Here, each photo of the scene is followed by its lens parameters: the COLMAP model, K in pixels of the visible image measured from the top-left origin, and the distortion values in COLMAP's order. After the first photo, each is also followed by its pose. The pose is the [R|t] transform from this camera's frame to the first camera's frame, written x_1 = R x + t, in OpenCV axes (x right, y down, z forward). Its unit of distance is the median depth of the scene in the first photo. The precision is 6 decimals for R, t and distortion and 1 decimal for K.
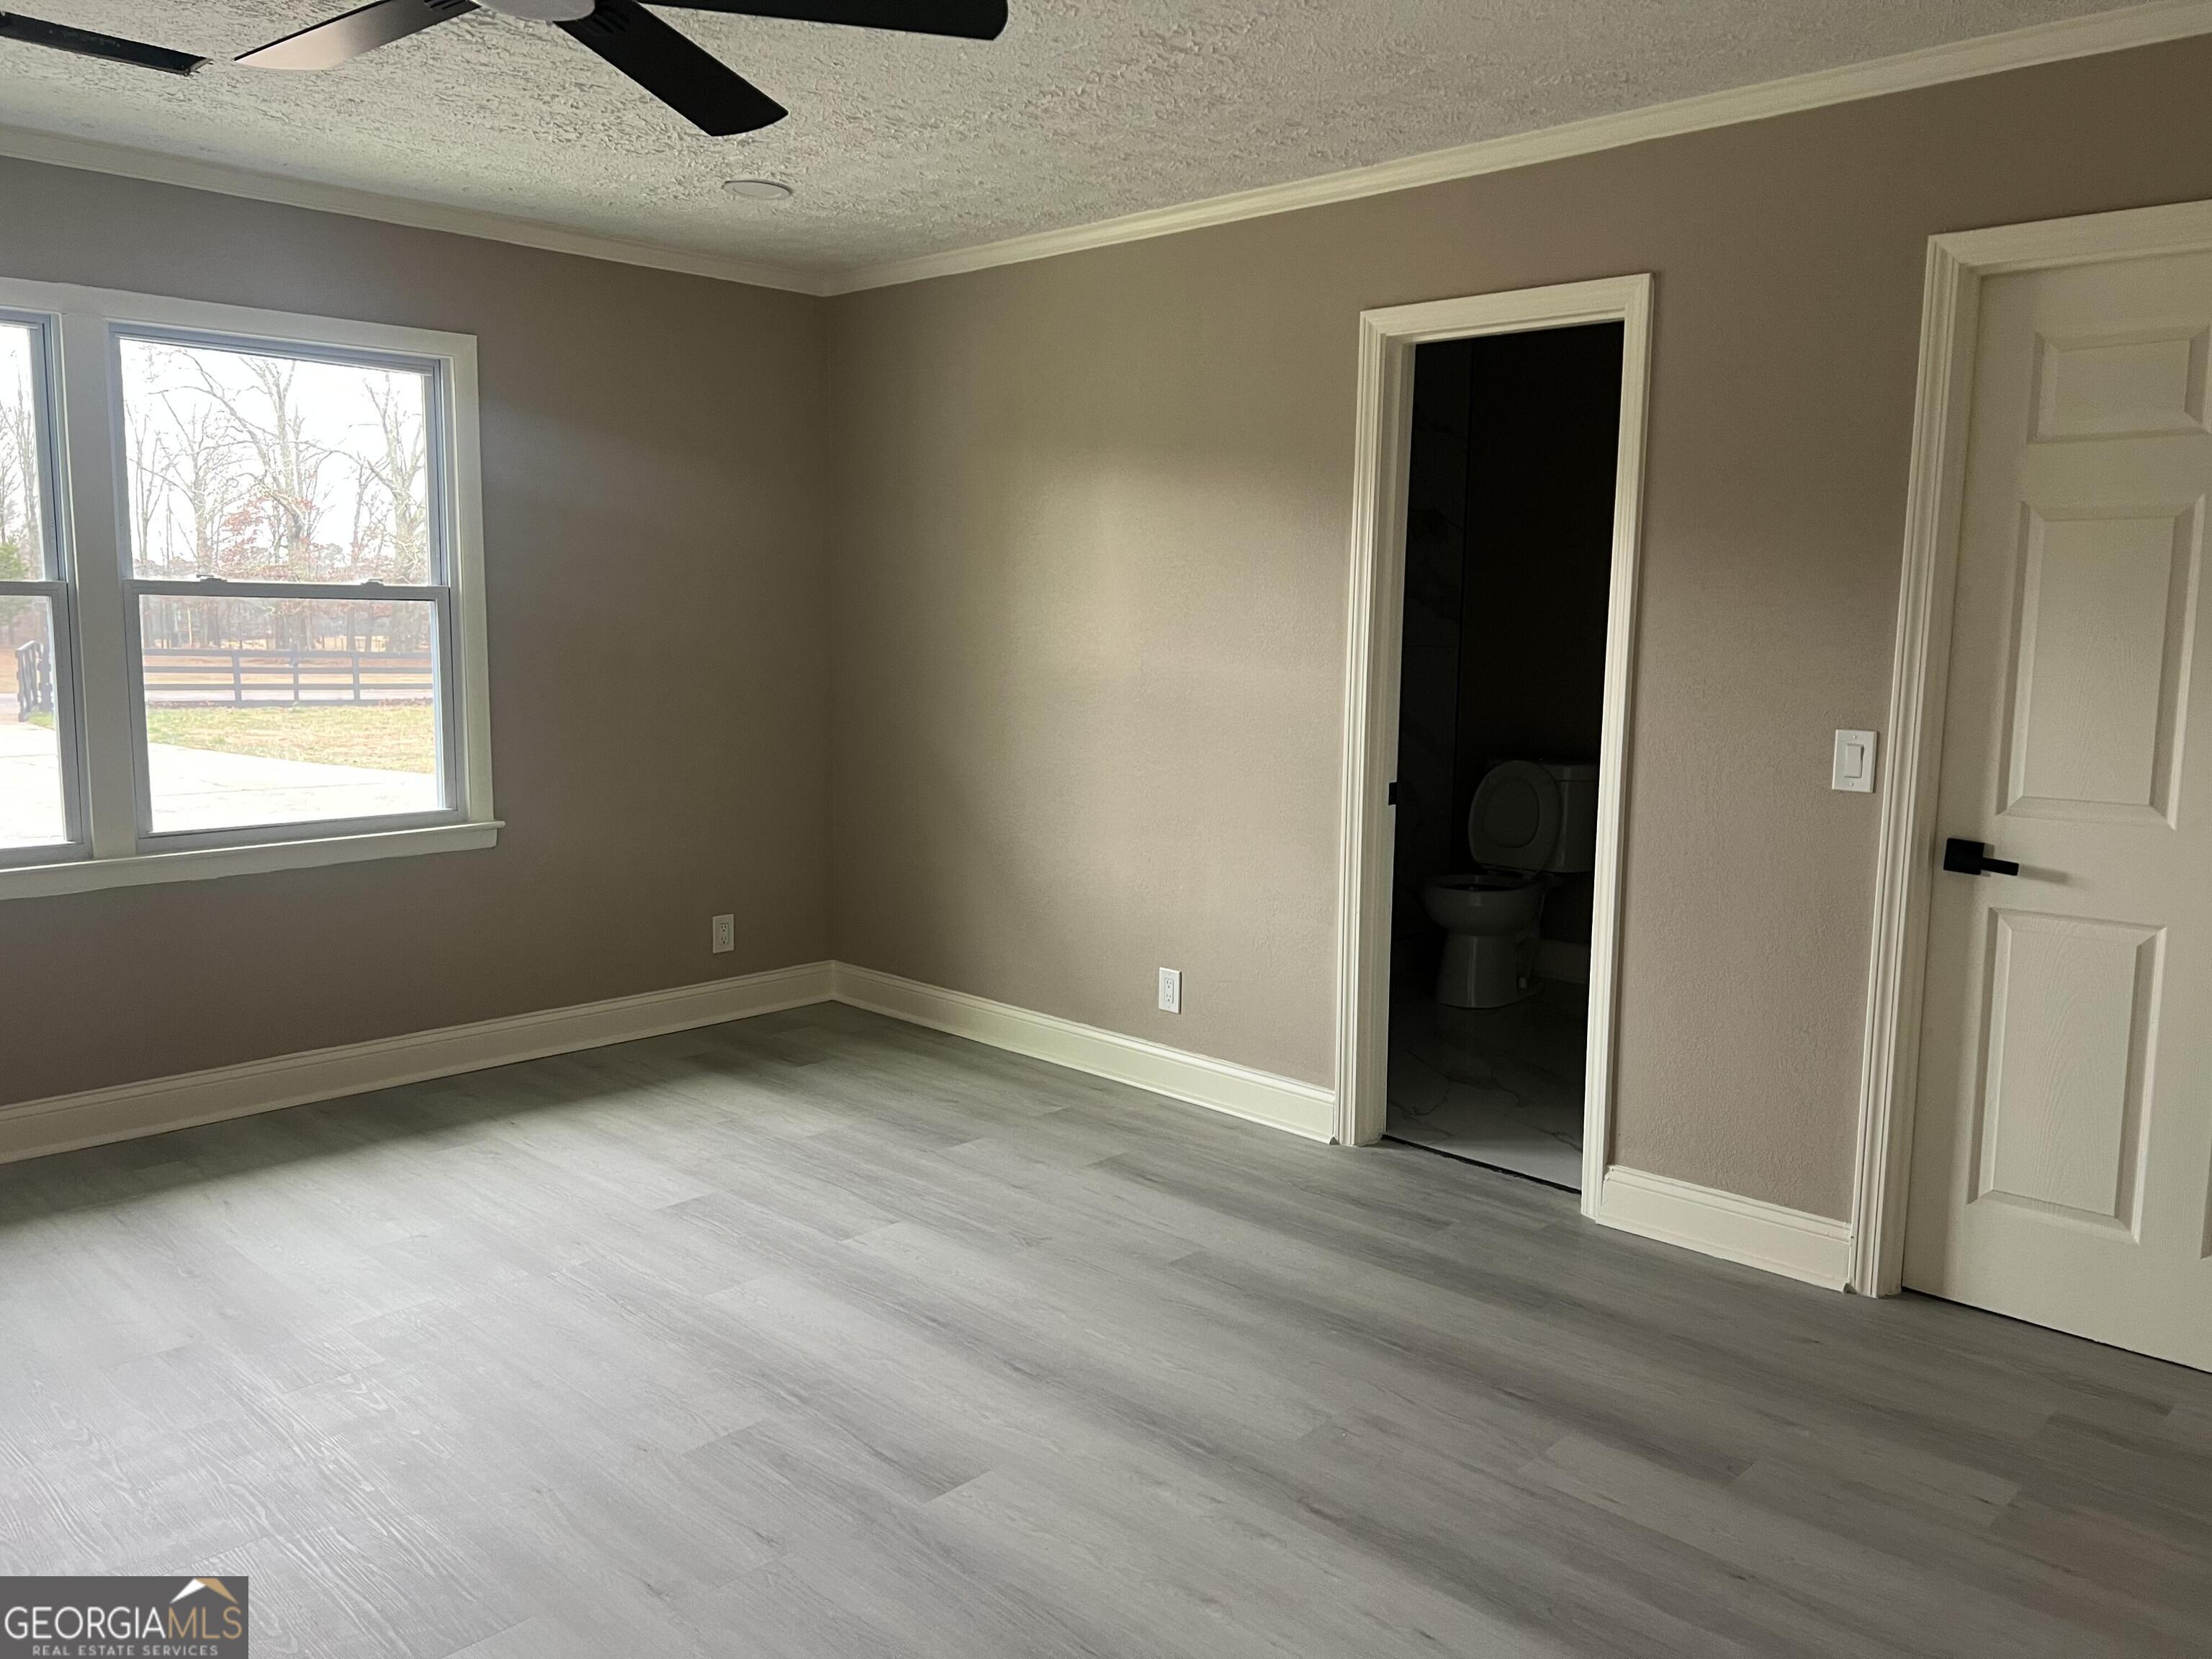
lens RADIAL K [[1648.2, 0, 1109.4], [0, 1648.2, 791.5], [0, 0, 1]] dist [0.045212, -0.064402]
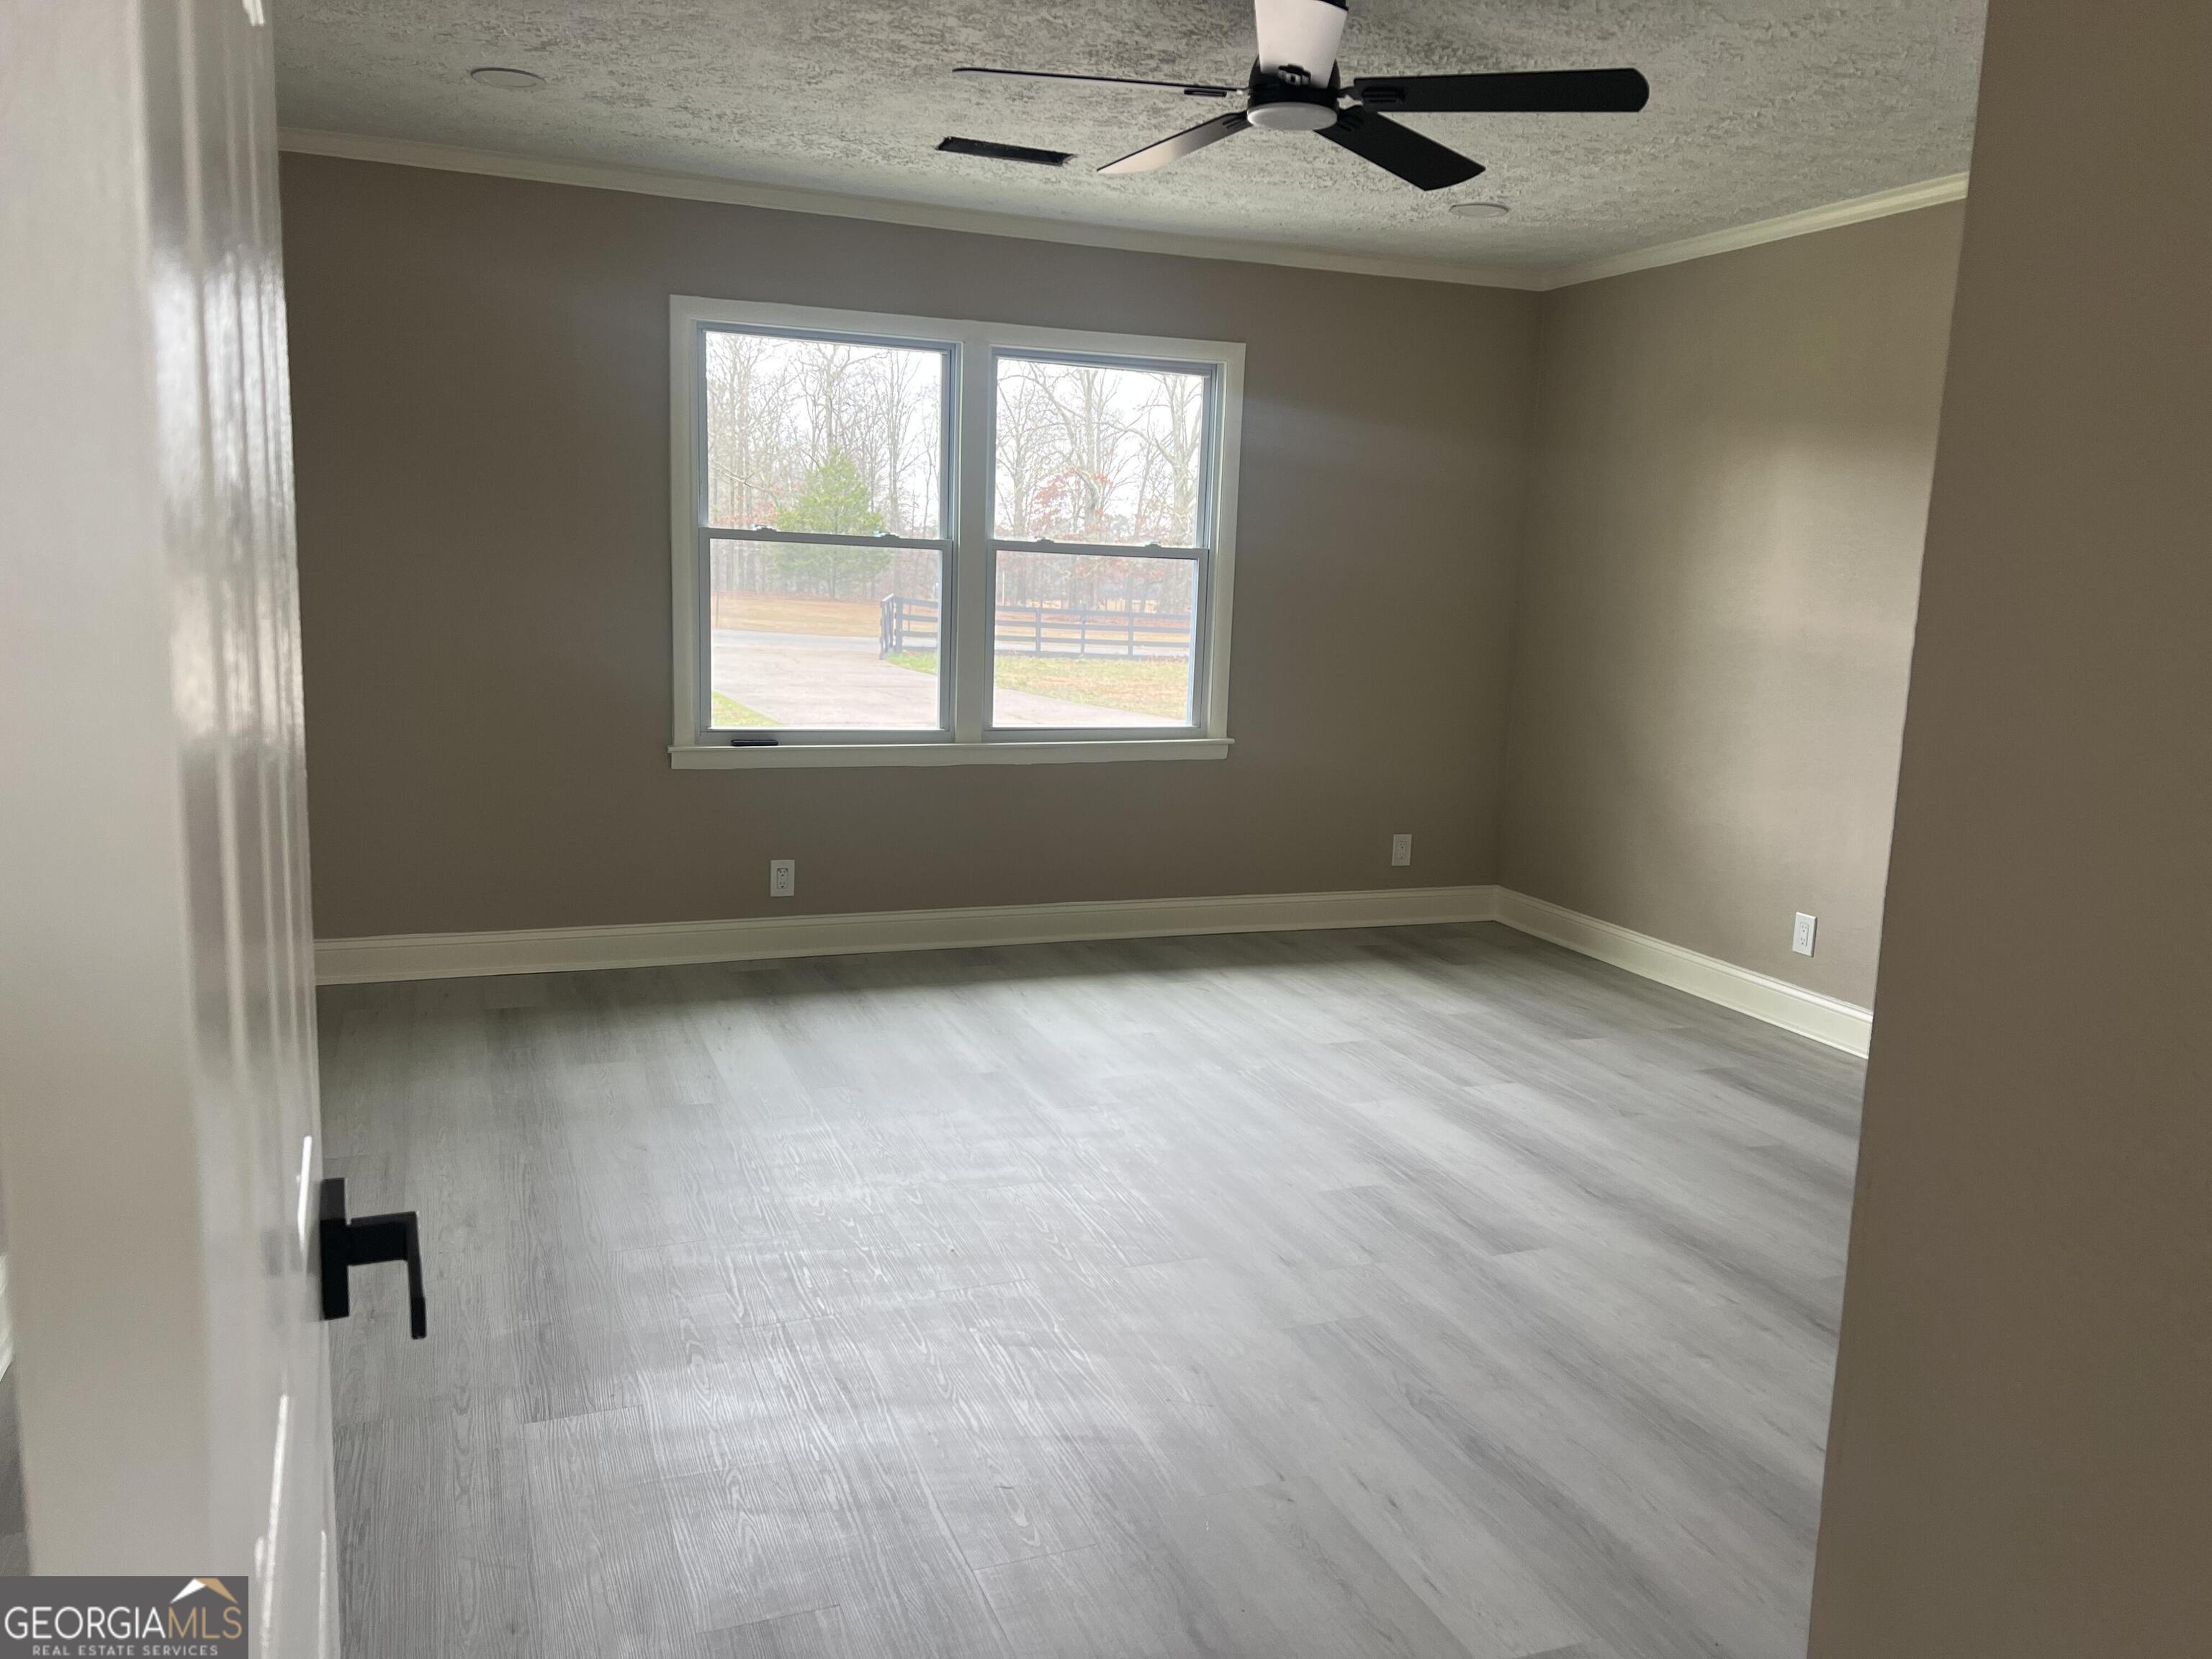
lens RADIAL K [[1673.6, 0, 1081.2], [0, 1673.6, 834.7], [0, 0, 1]] dist [0.168334, -0.331271]
pose [[0.898034, 0.090061, -0.430610, 0.096403], [-0.073921, 0.995795, 0.054107, 0.034769], [0.433672, -0.016759, 0.900915, -0.223964]]
